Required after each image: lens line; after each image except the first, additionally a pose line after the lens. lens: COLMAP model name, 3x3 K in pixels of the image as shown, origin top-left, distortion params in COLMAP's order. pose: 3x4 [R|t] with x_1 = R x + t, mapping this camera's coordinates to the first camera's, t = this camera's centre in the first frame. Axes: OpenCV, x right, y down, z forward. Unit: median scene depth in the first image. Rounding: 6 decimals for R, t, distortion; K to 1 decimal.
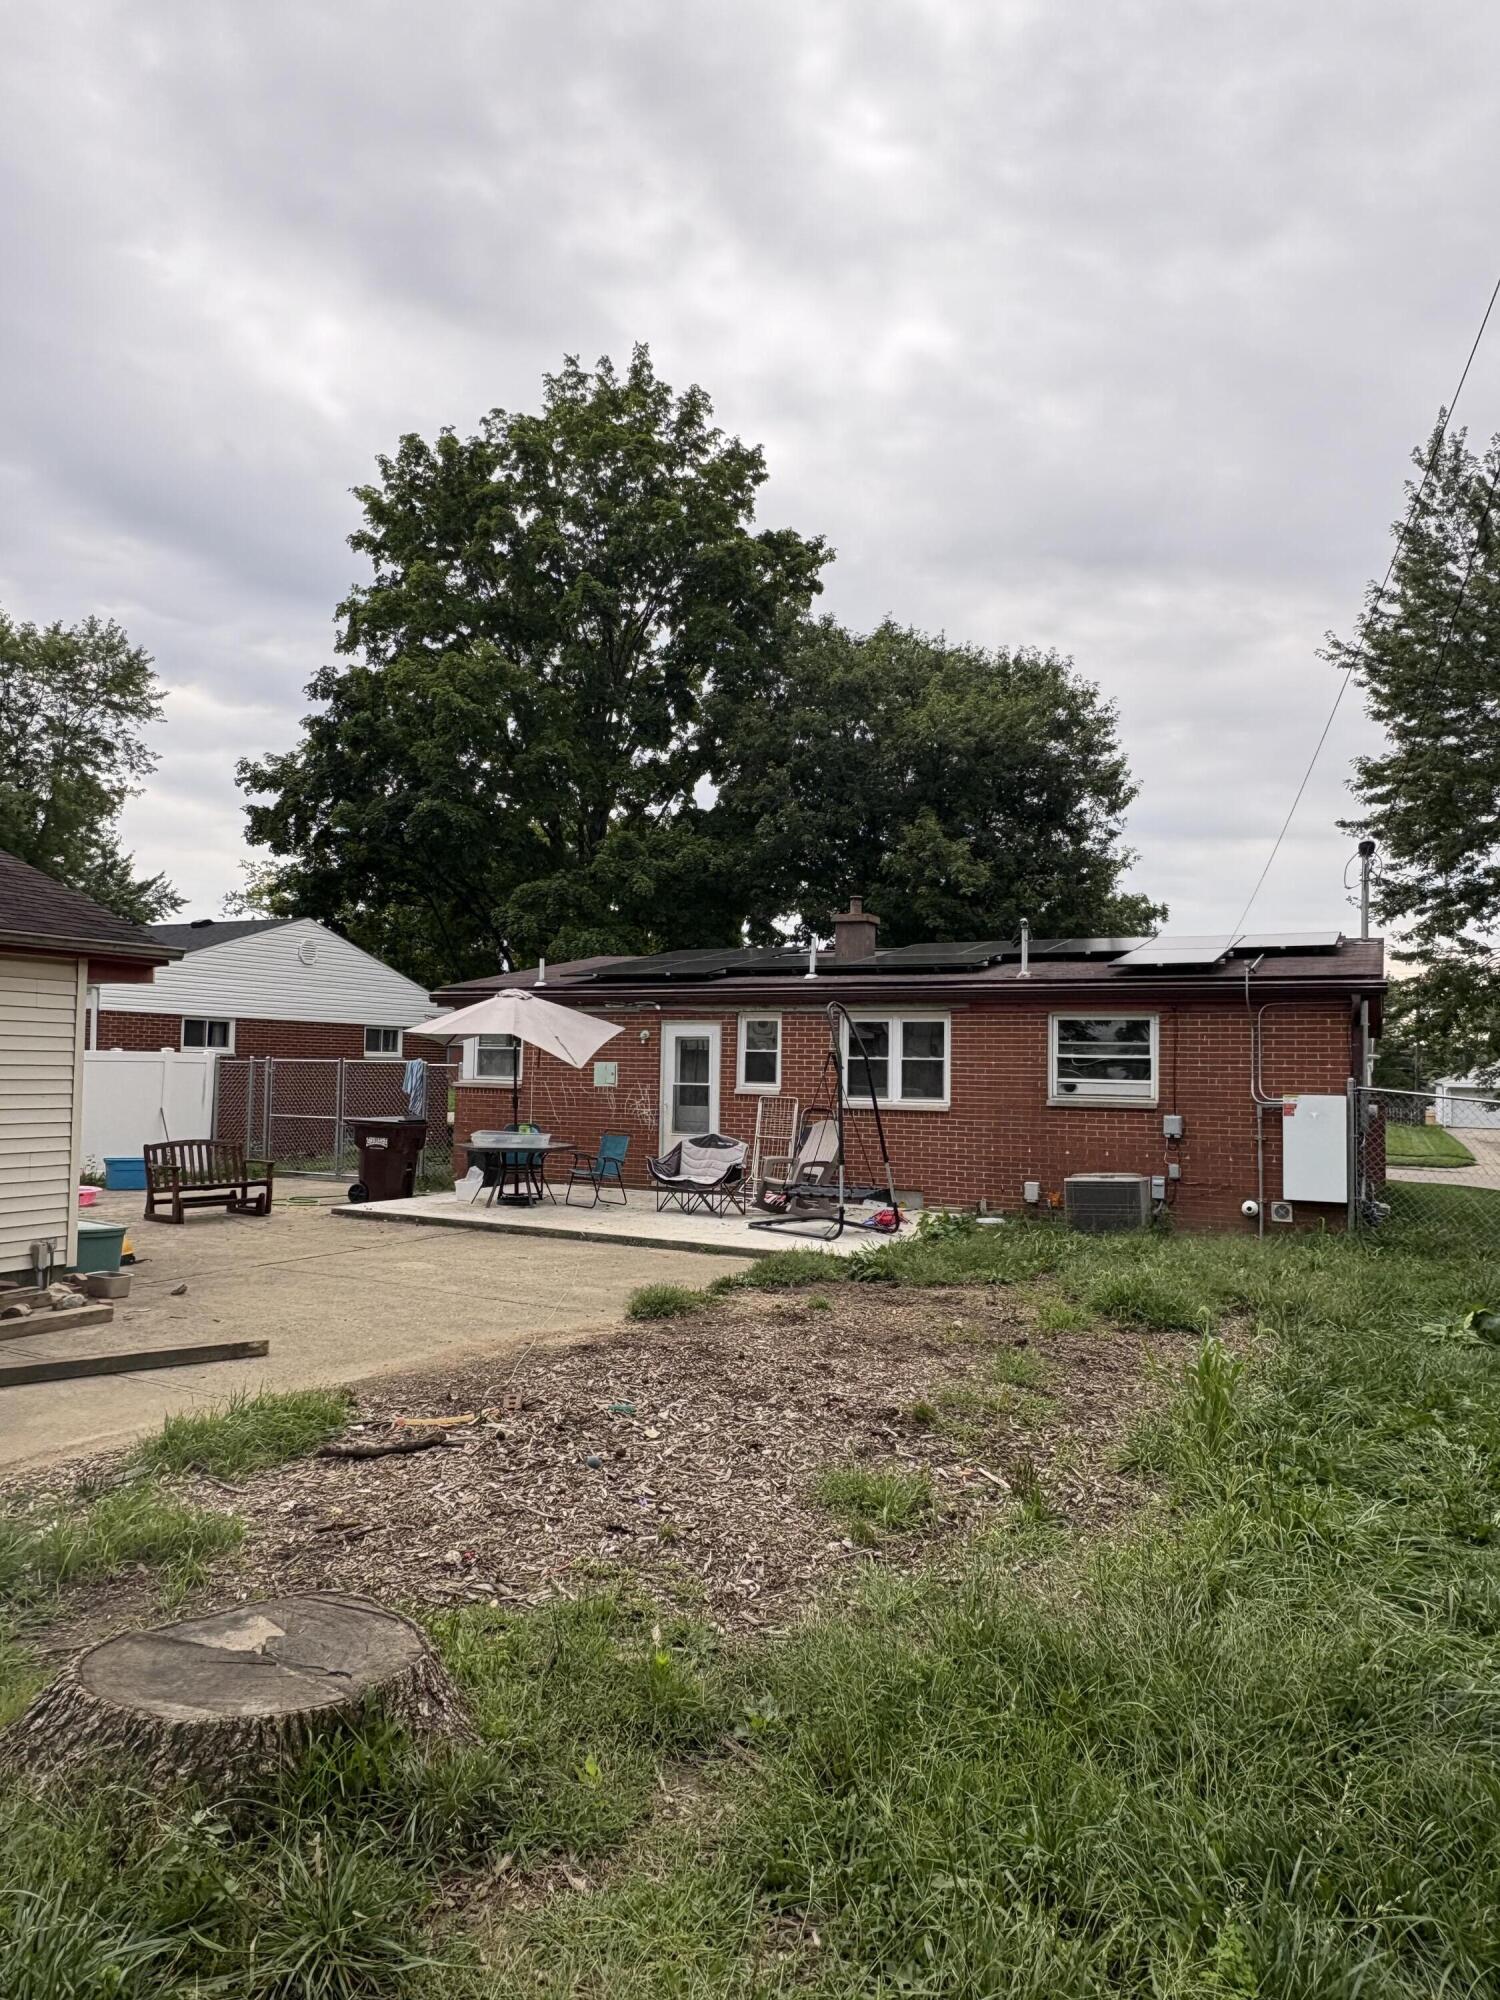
lens RADIAL K [[1296.7, 0, 747.8], [0, 1296.7, 997.4], [0, 0, 1]] dist [0.003224, 0.002914]
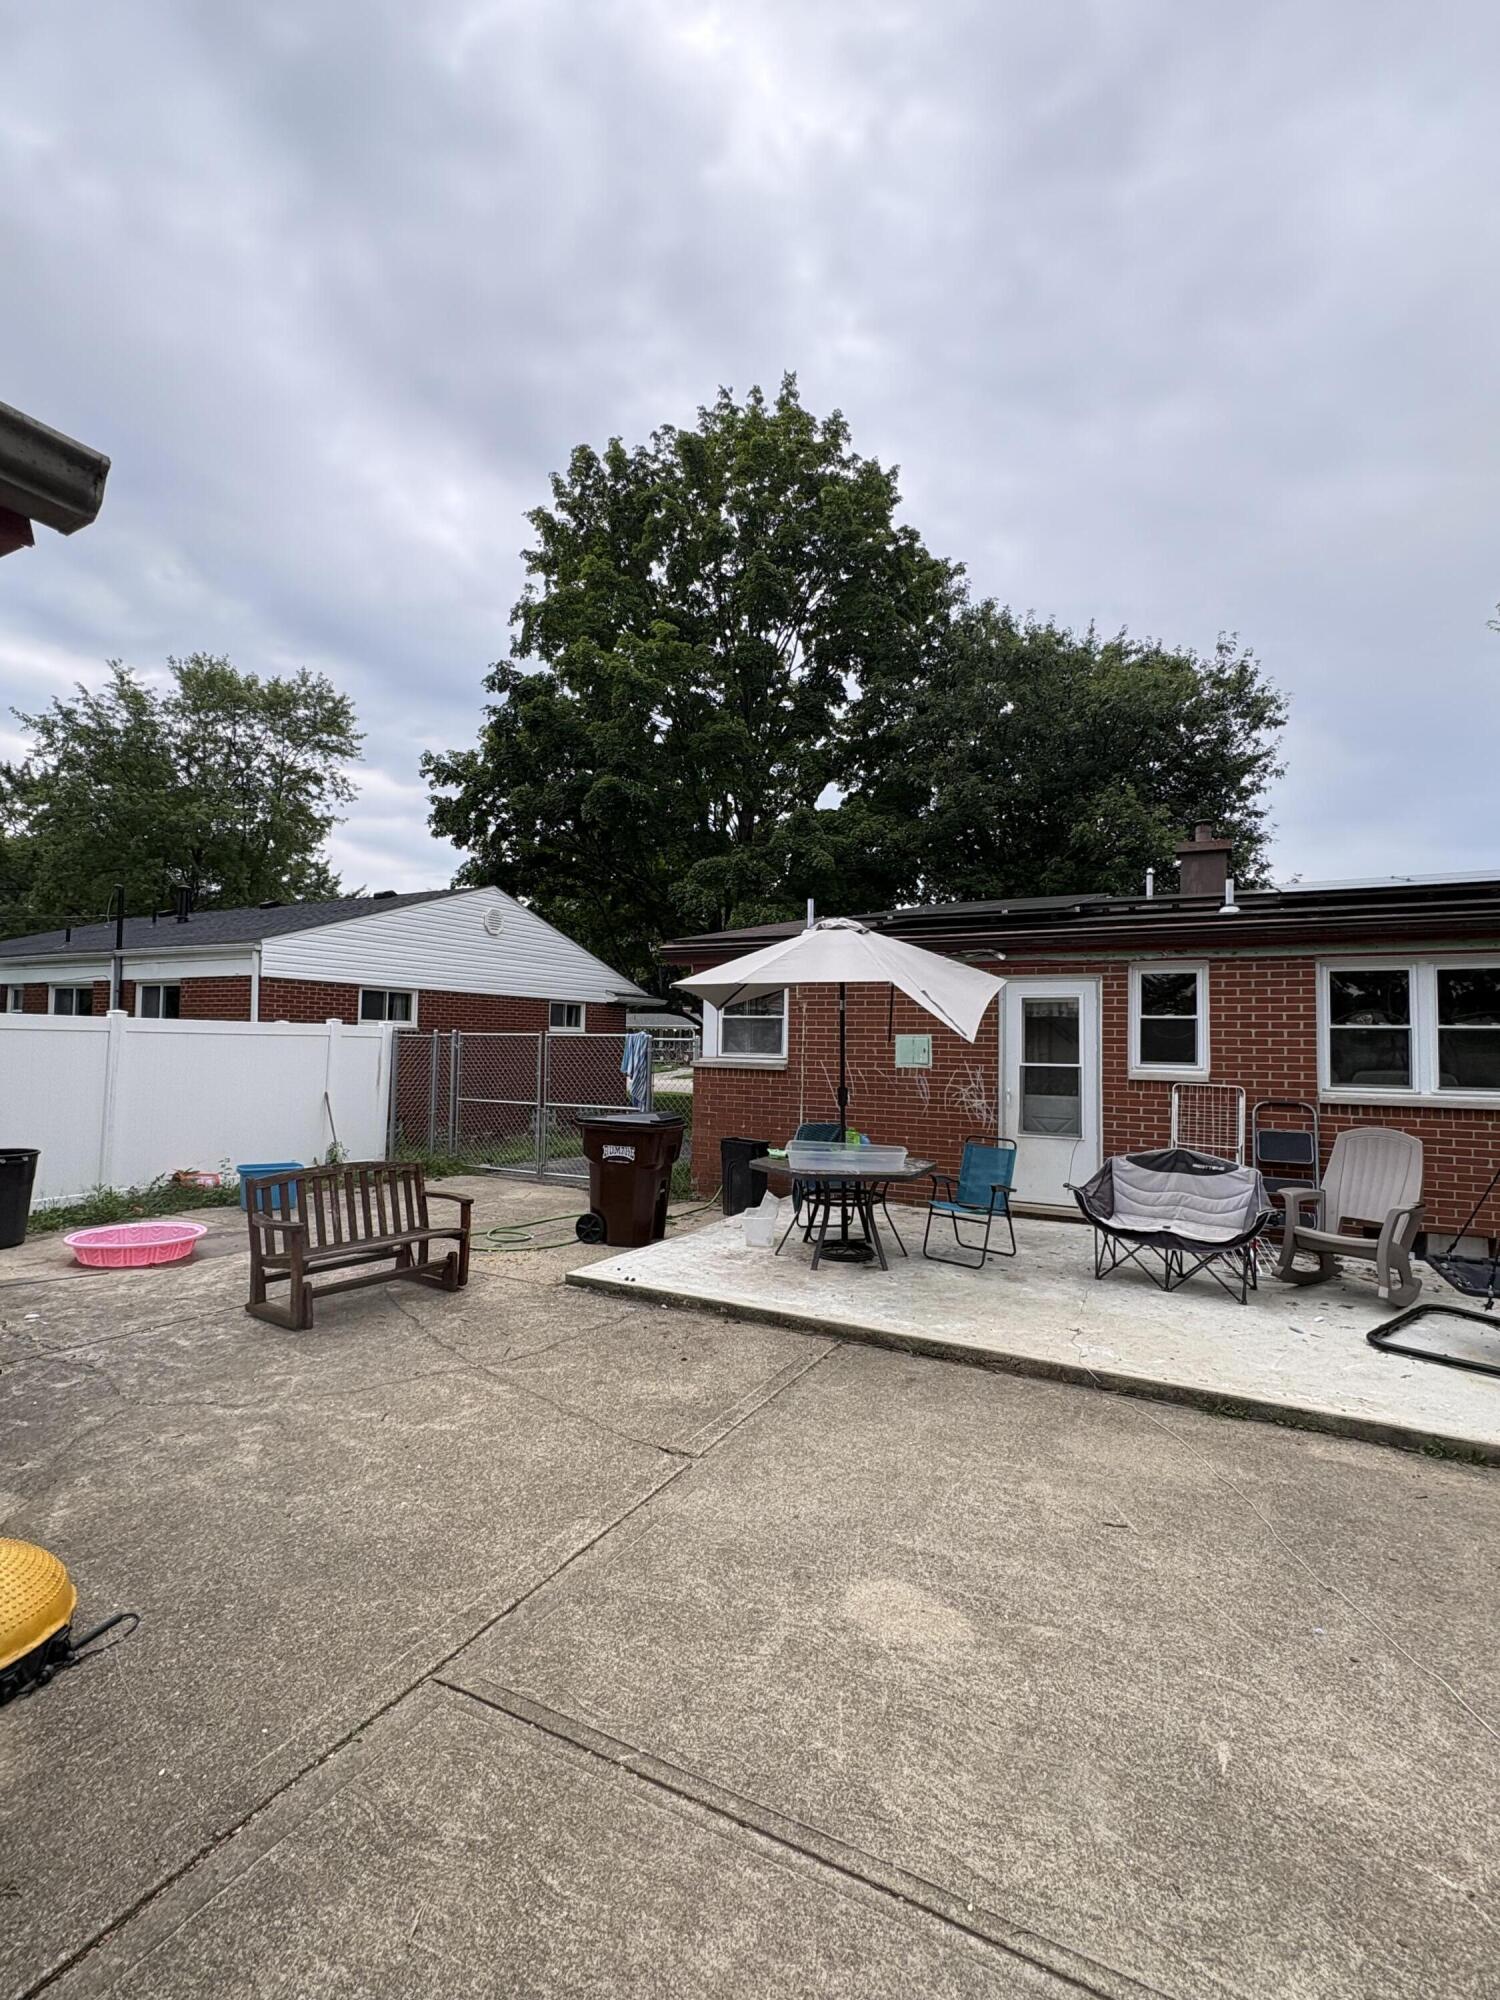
lens RADIAL K [[898.3, 0, 747.1], [0, 898.3, 998.9], [0, 0, 1]] dist [0.000384, 0.000569]
pose [[0.999491, -0.002468, -0.031816, -0.190750], [0.002634, 0.999983, 0.005157, 0.027495], [0.031802, -0.005239, 0.999480, 0.501182]]
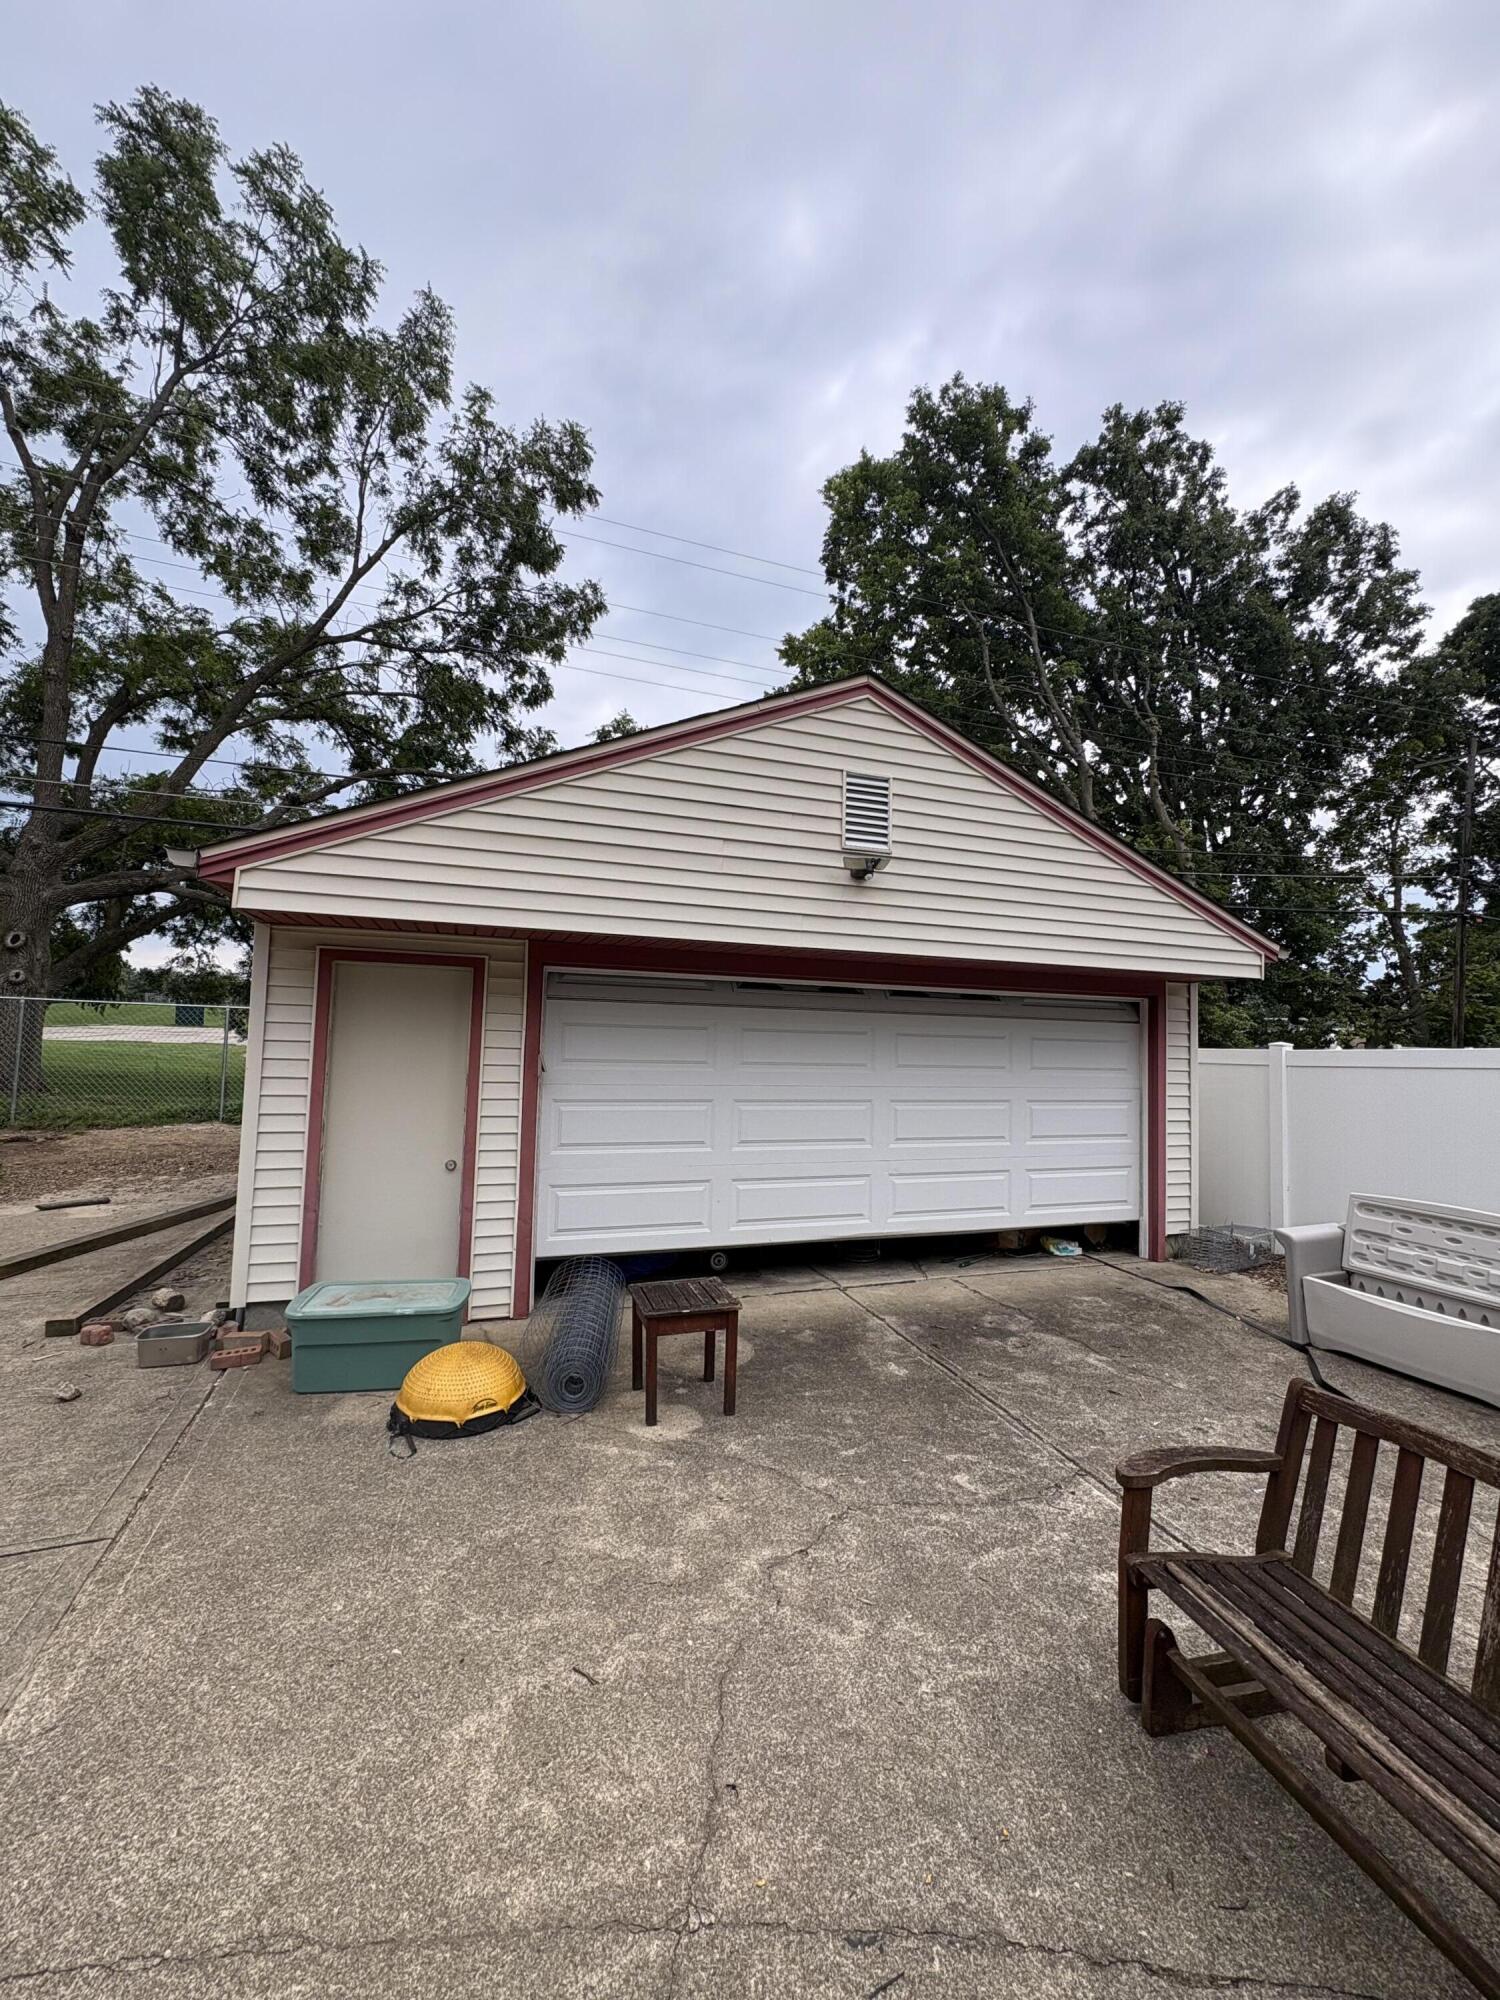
lens RADIAL K [[797.9, 0, 750.0], [0, 797.9, 1000.0], [0, 0, 1]] dist [0.000353, 0.000114]
pose [[-0.698933, -0.069871, -0.711765, -0.234013], [-0.000888, 0.995300, -0.096832, 0.055119], [0.715186, -0.067047, -0.695711, 1.192623]]
